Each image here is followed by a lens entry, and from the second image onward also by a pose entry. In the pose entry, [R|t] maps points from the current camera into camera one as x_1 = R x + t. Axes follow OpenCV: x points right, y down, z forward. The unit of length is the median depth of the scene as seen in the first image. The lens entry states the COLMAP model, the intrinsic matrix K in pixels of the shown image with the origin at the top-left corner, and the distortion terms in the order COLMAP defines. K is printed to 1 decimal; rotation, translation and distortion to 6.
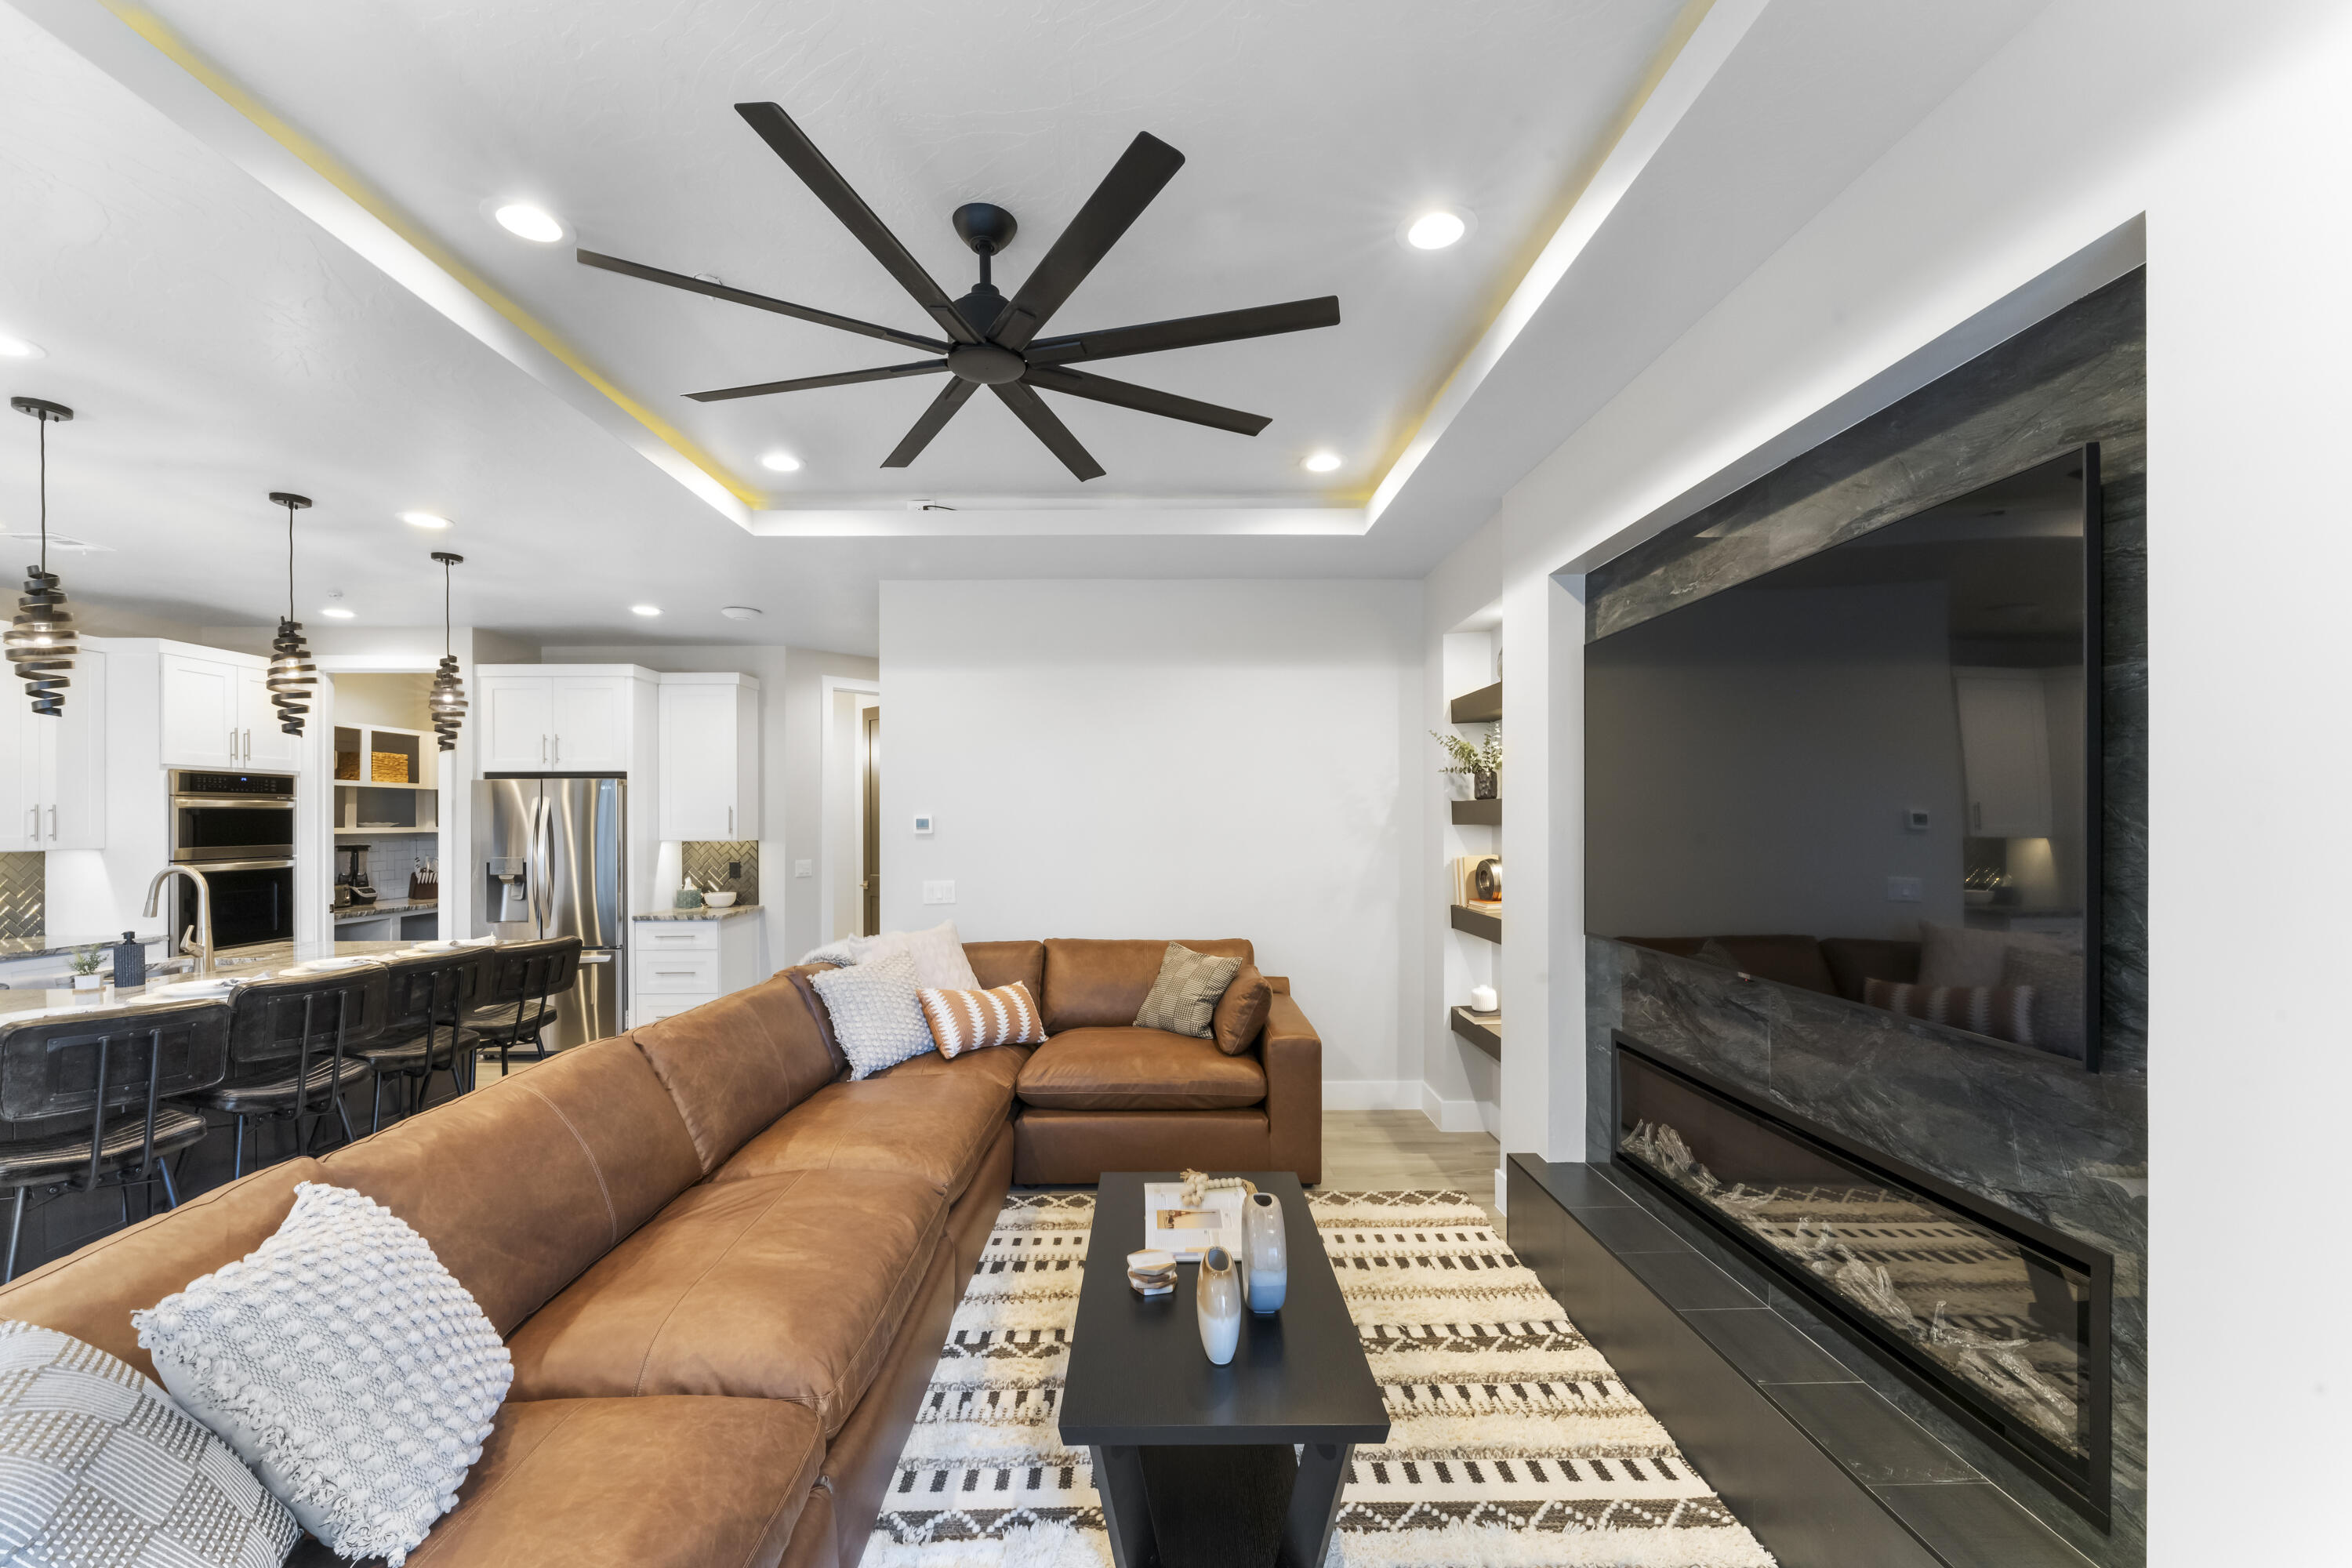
lens RADIAL K [[948.0, 0, 1161.2], [0, 948.0, 820.6], [0, 0, 1]] dist [-0.003078, 0.000193]
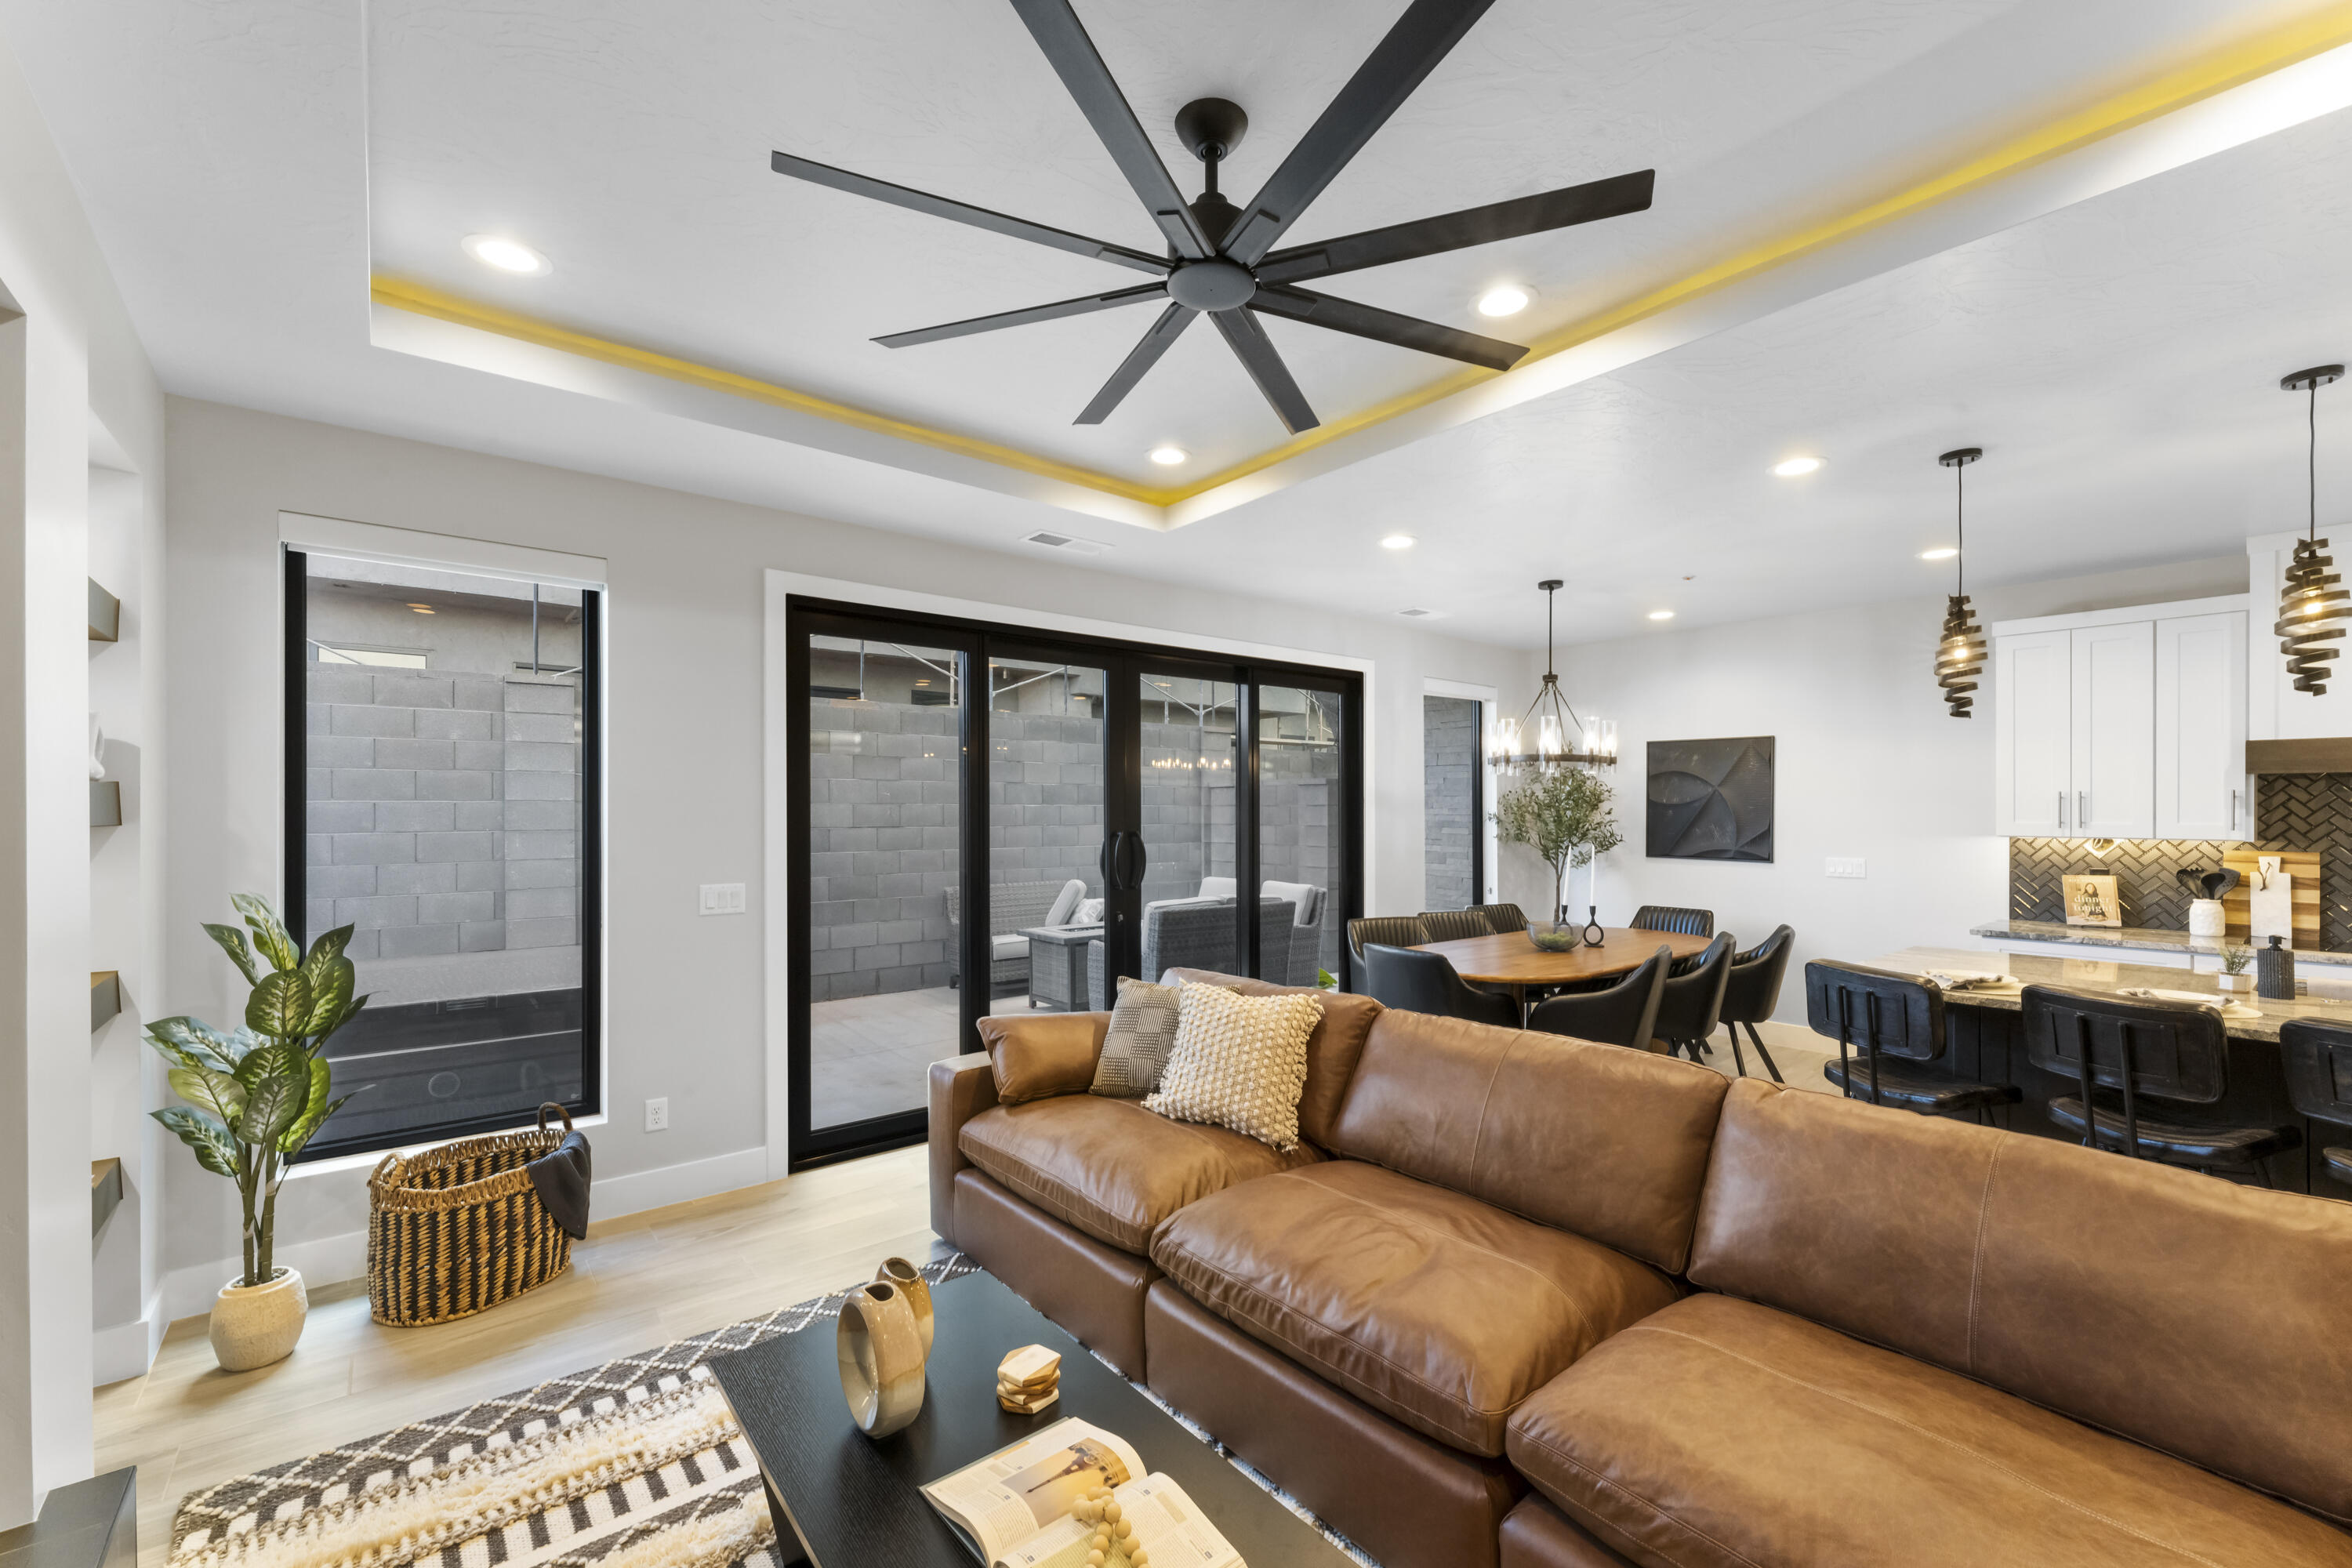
lens RADIAL K [[948.0, 0, 1197.5], [0, 948.0, 812.3], [0, 0, 1]] dist [-0.003078, 0.000193]
pose [[-0.784816, 0.005368, -0.619706, 0.205516], [0.001928, 0.999979, 0.006219, -0.003084], [0.619726, 0.003686, -0.784810, 0.984756]]
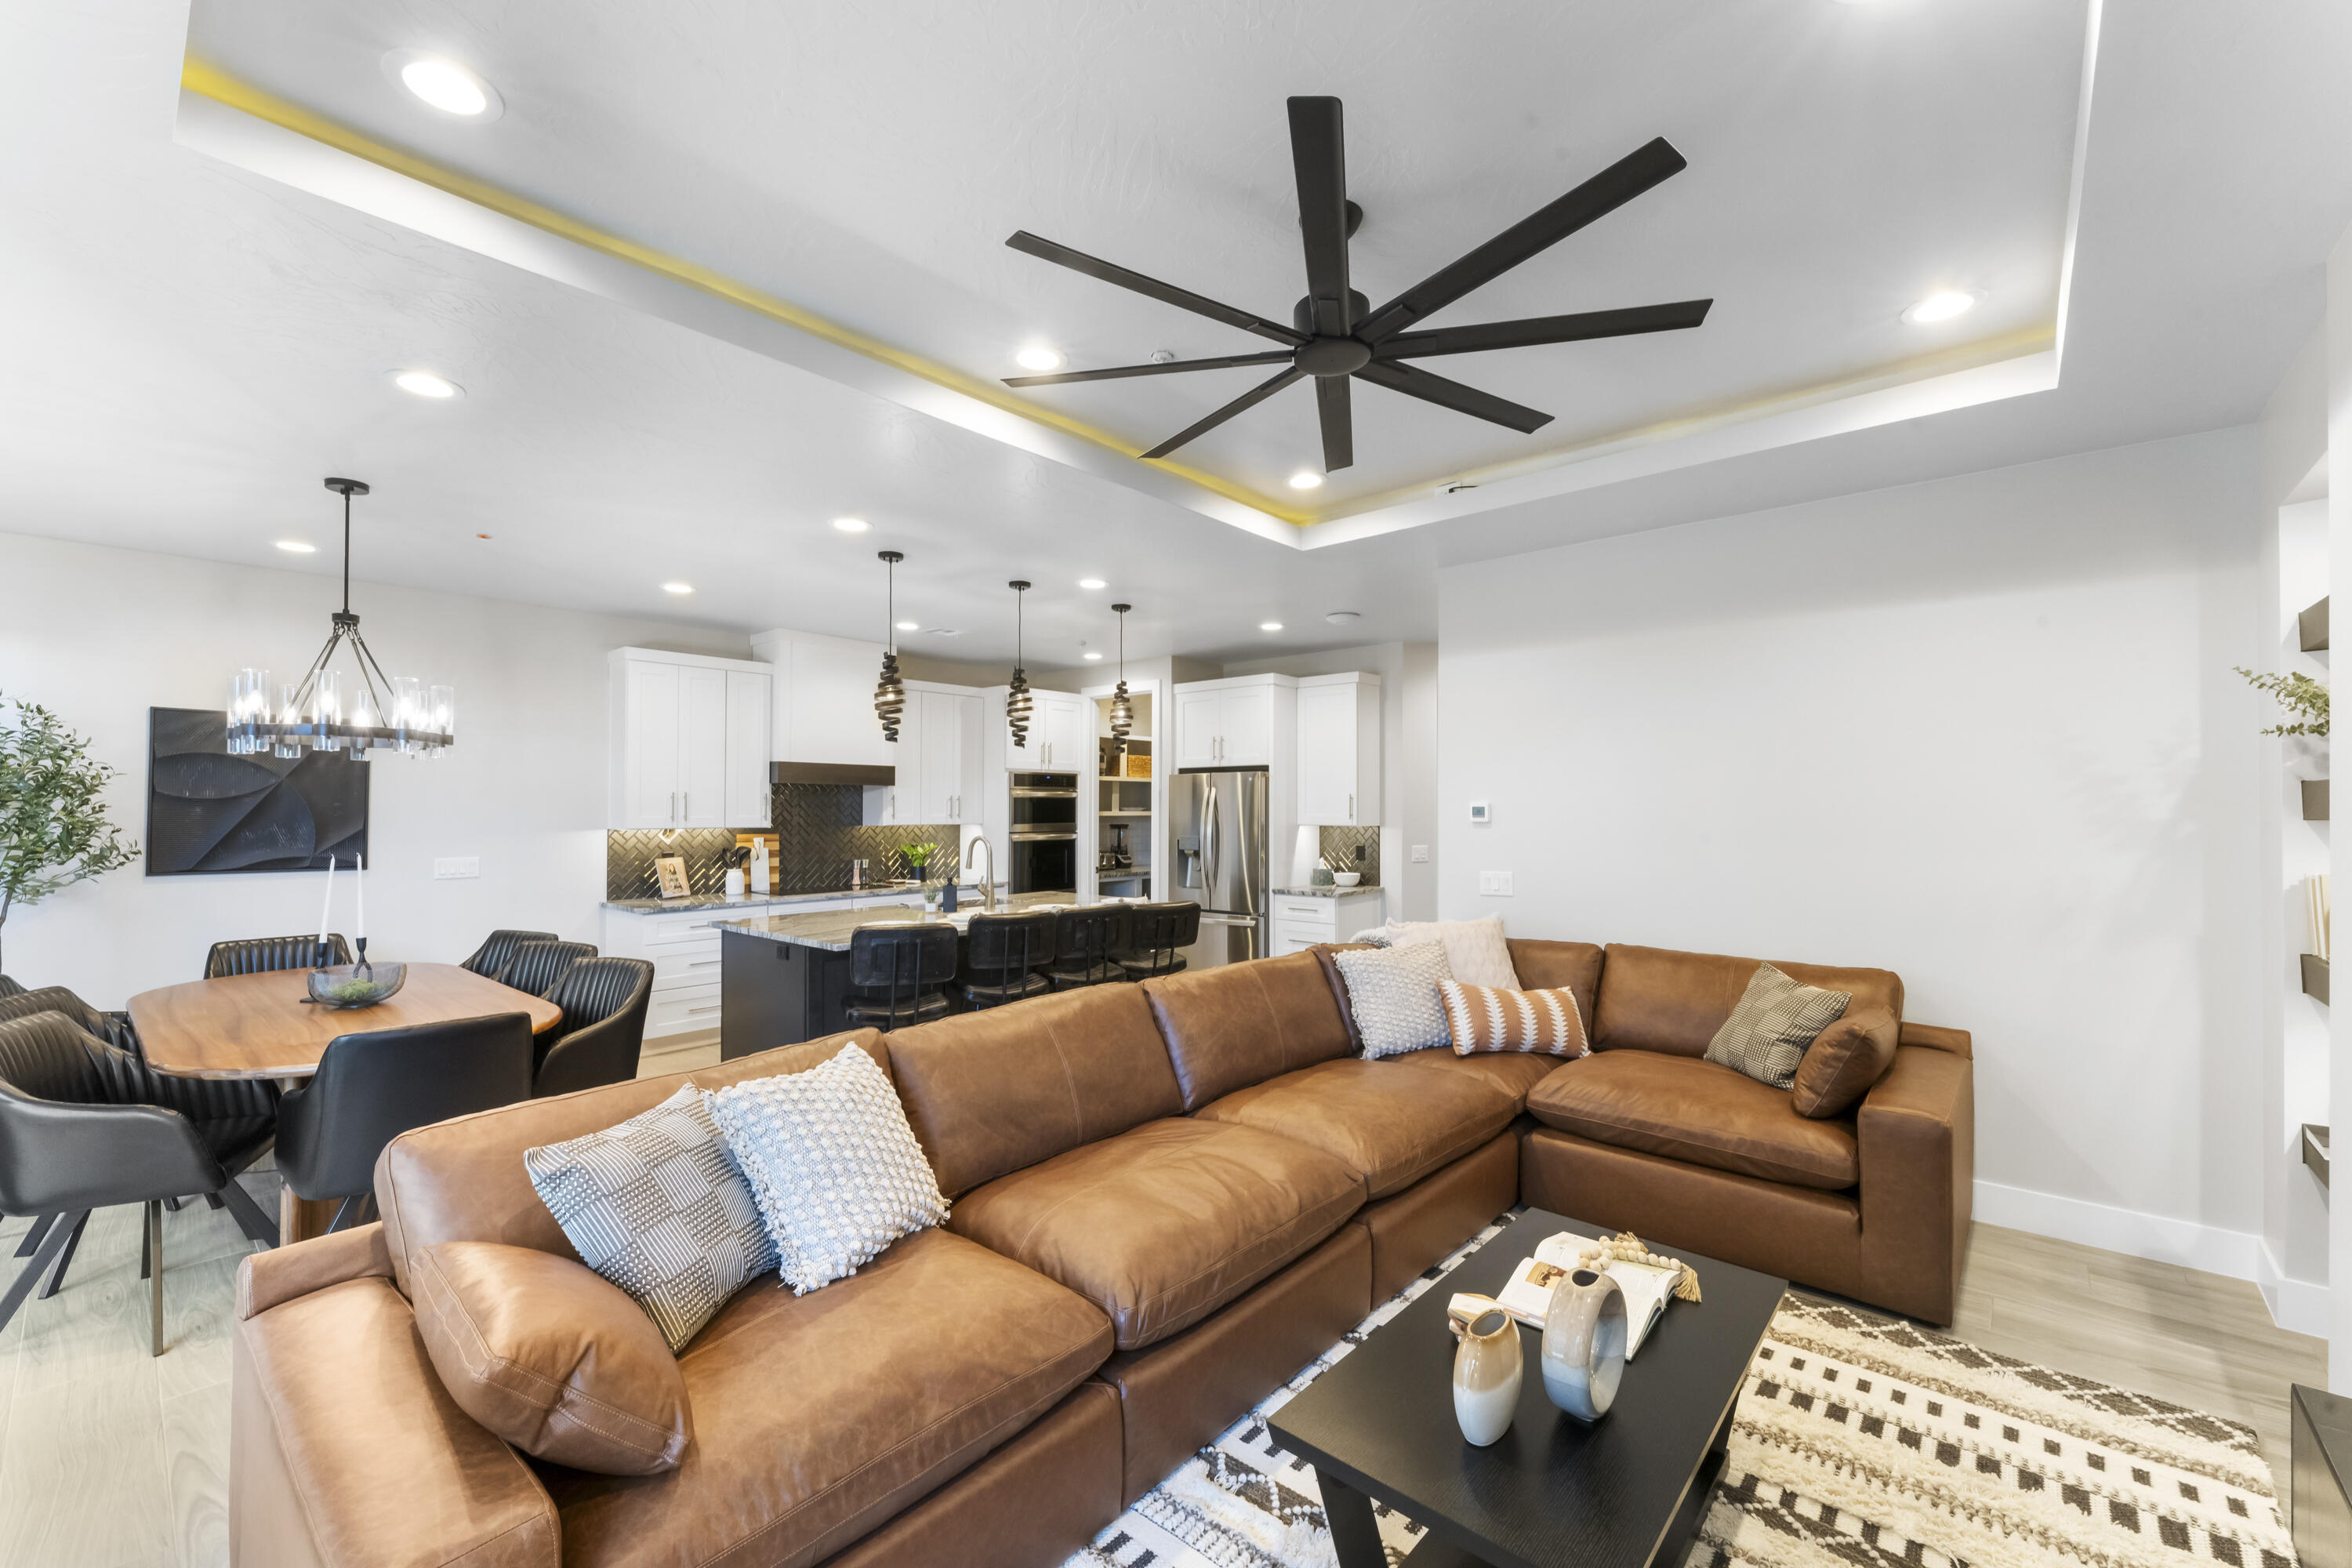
lens RADIAL K [[948.0, 0, 1168.5], [0, 948.0, 796.5], [0, 0, 1]] dist [-0.003078, 0.000193]
pose [[0.736188, -0.003032, -0.676770, 0.214888], [-0.004266, 0.999949, -0.009120, -0.002645], [0.676763, 0.009601, 0.736138, 0.084668]]
